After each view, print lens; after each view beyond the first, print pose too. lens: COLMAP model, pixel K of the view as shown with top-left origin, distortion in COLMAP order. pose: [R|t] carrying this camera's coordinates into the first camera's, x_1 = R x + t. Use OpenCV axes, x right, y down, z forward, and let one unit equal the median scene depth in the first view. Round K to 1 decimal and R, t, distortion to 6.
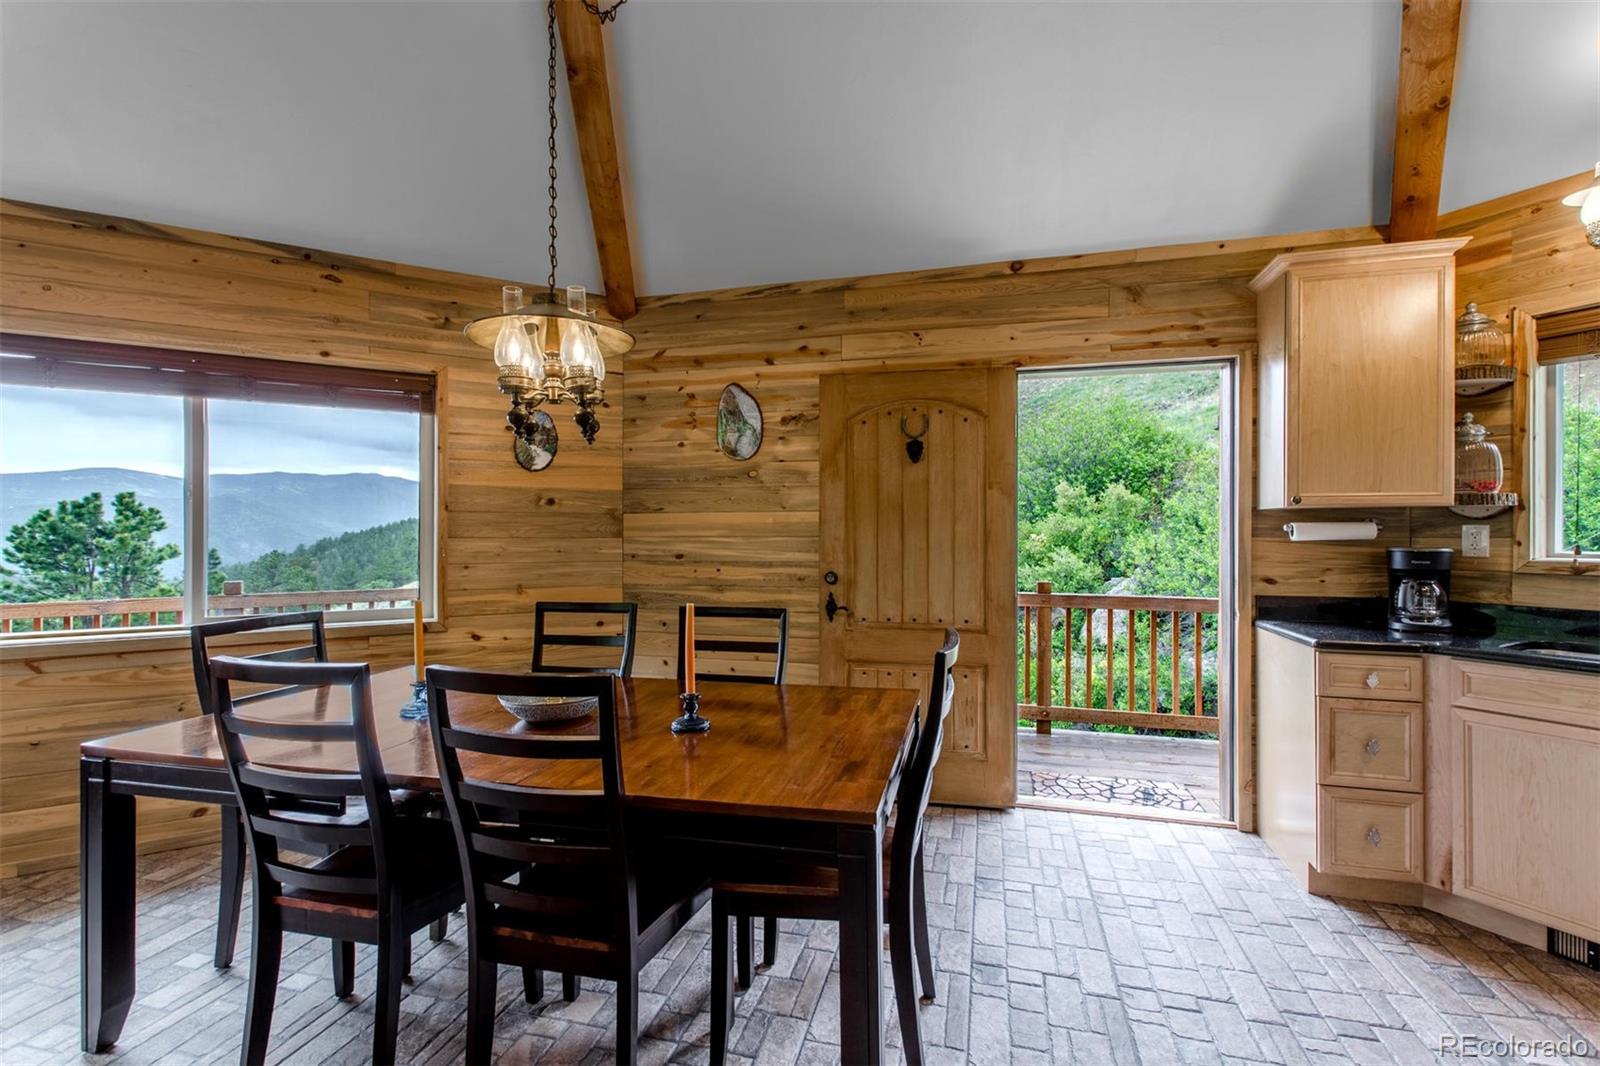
lens RADIAL K [[718.5, 0, 802.2], [0, 718.5, 532.5], [0, 0, 1]] dist [0.011856, -0.002286]
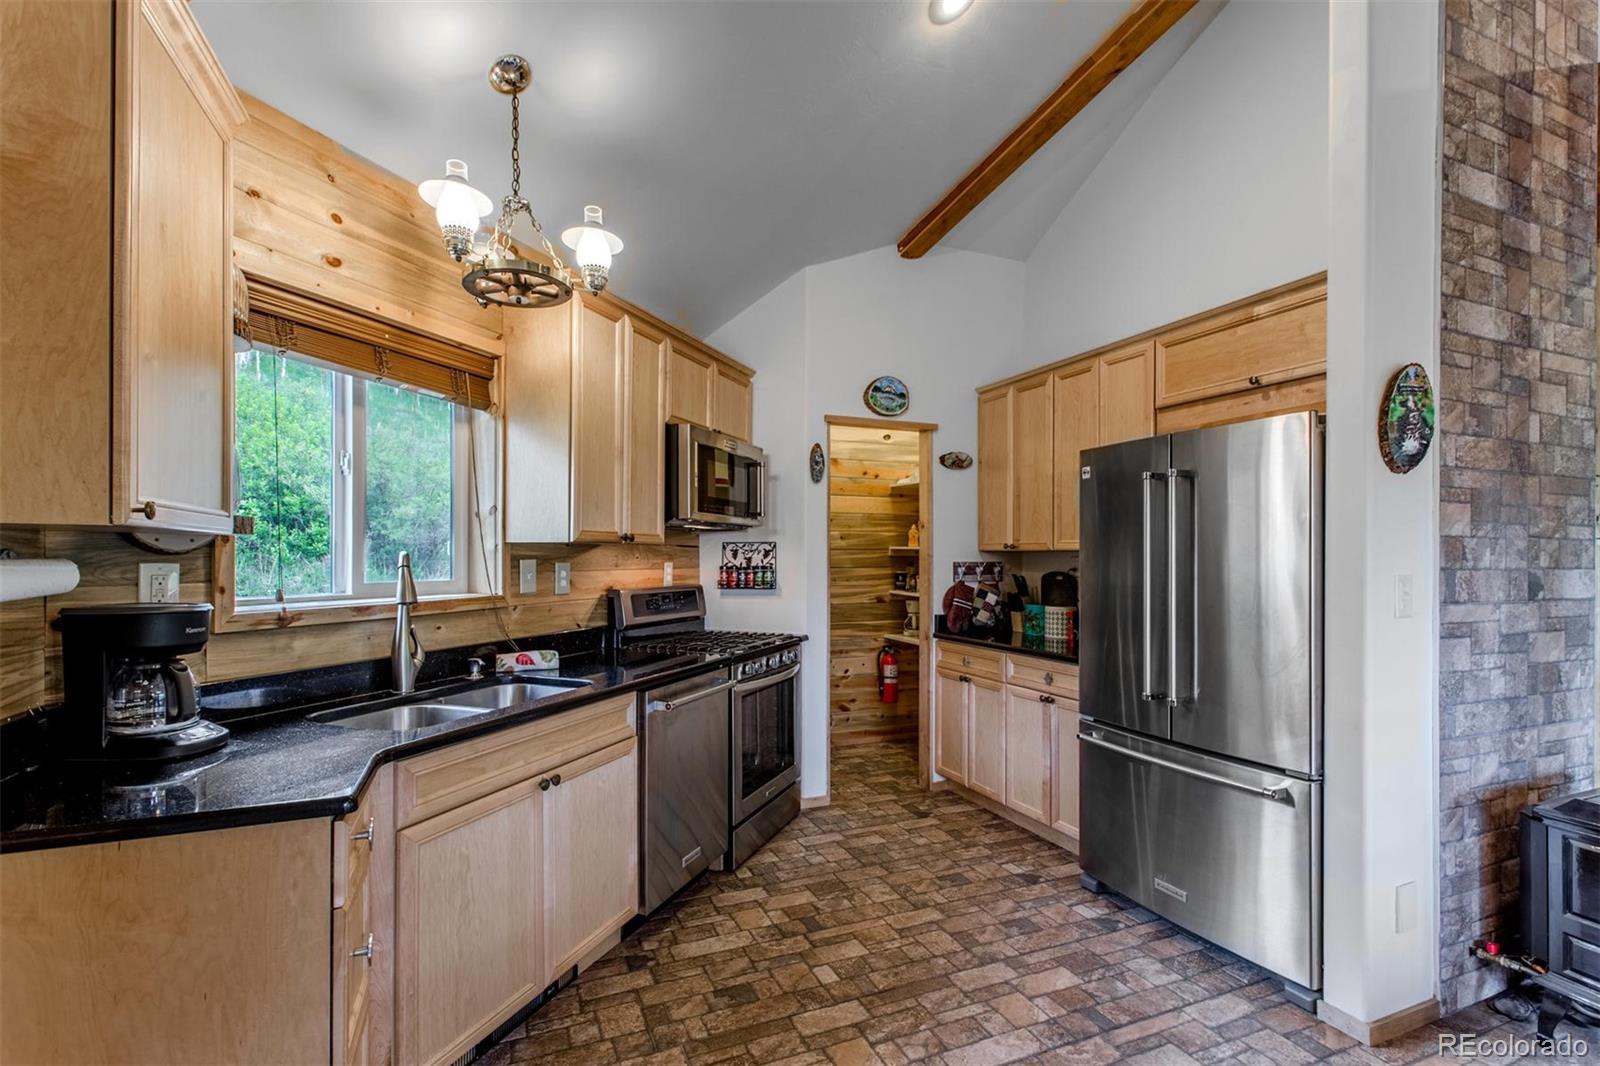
lens RADIAL K [[718.5, 0, 787.3], [0, 718.5, 555.9], [0, 0, 1]] dist [0.011856, -0.002286]
pose [[-0.614540, -0.003356, 0.788879, 0.097852], [-0.003441, 0.999993, 0.001574, -0.015949], [-0.788878, -0.001747, -0.614547, 0.793108]]
